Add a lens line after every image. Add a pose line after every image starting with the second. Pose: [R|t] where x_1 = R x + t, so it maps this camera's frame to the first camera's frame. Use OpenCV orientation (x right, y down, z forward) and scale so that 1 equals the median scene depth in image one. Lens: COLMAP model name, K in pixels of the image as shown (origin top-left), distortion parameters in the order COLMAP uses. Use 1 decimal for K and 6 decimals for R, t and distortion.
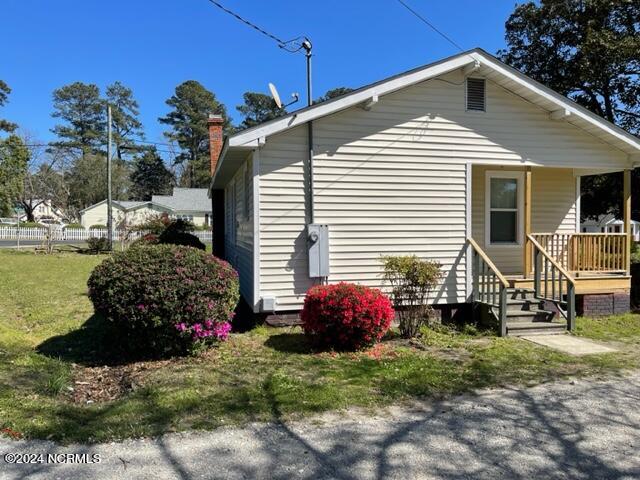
lens RADIAL K [[481.1, 0, 323.4], [0, 481.1, 235.7], [0, 0, 1]] dist [0.071936, -0.087345]
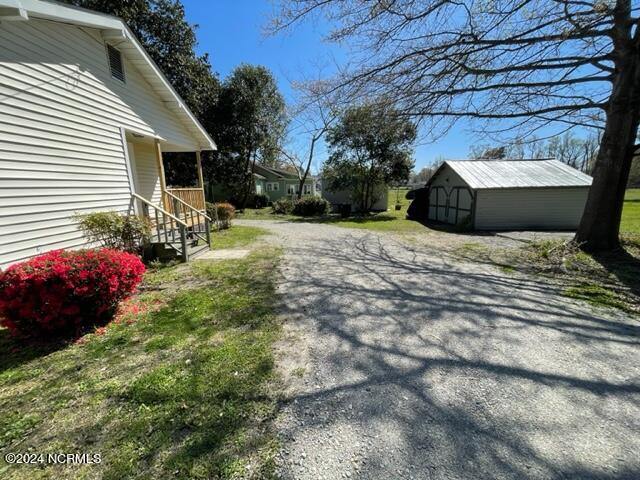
lens RADIAL K [[256.8, 0, 319.8], [0, 256.8, 241.9], [0, 0, 1]] dist [-0.001657, -0.000035]
pose [[0.264049, -0.206139, 0.942223, -0.213202], [0.025826, 0.978055, 0.206740, 0.003099], [-0.964163, -0.030256, 0.263578, 0.386914]]
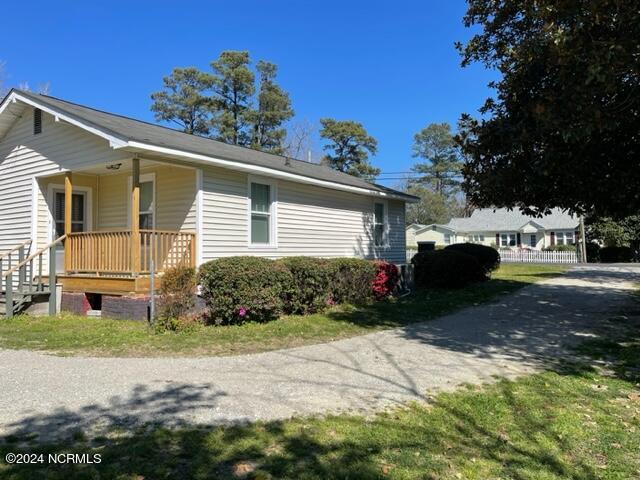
lens RADIAL K [[490.7, 0, 350.1], [0, 490.7, 237.6], [0, 0, 1]] dist [-0.008555, -0.006808]
pose [[0.668319, -0.034361, -0.743081, 1.788871], [-0.001666, 0.998861, -0.047687, 0.059794], [0.743873, 0.033108, 0.667501, 0.800798]]
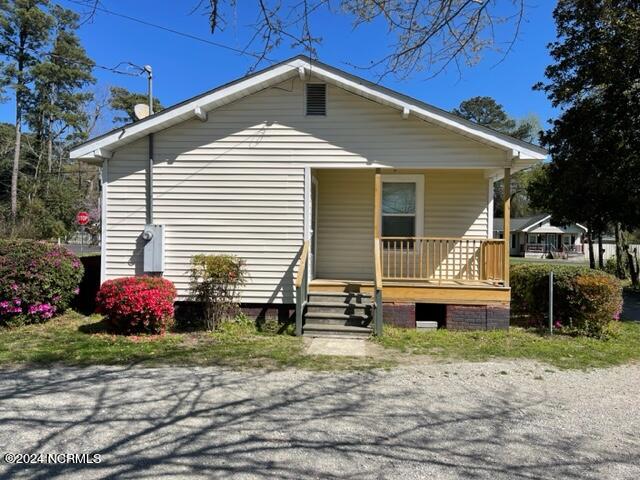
lens RADIAL K [[481.1, 0, 323.4], [0, 481.1, 235.7], [0, 0, 1]] dist [0.071936, -0.087345]
pose [[0.944151, 0.011878, -0.329300, 0.687020], [-0.021668, 0.999425, -0.026076, 0.021430], [0.328801, 0.031755, 0.943865, 0.058237]]
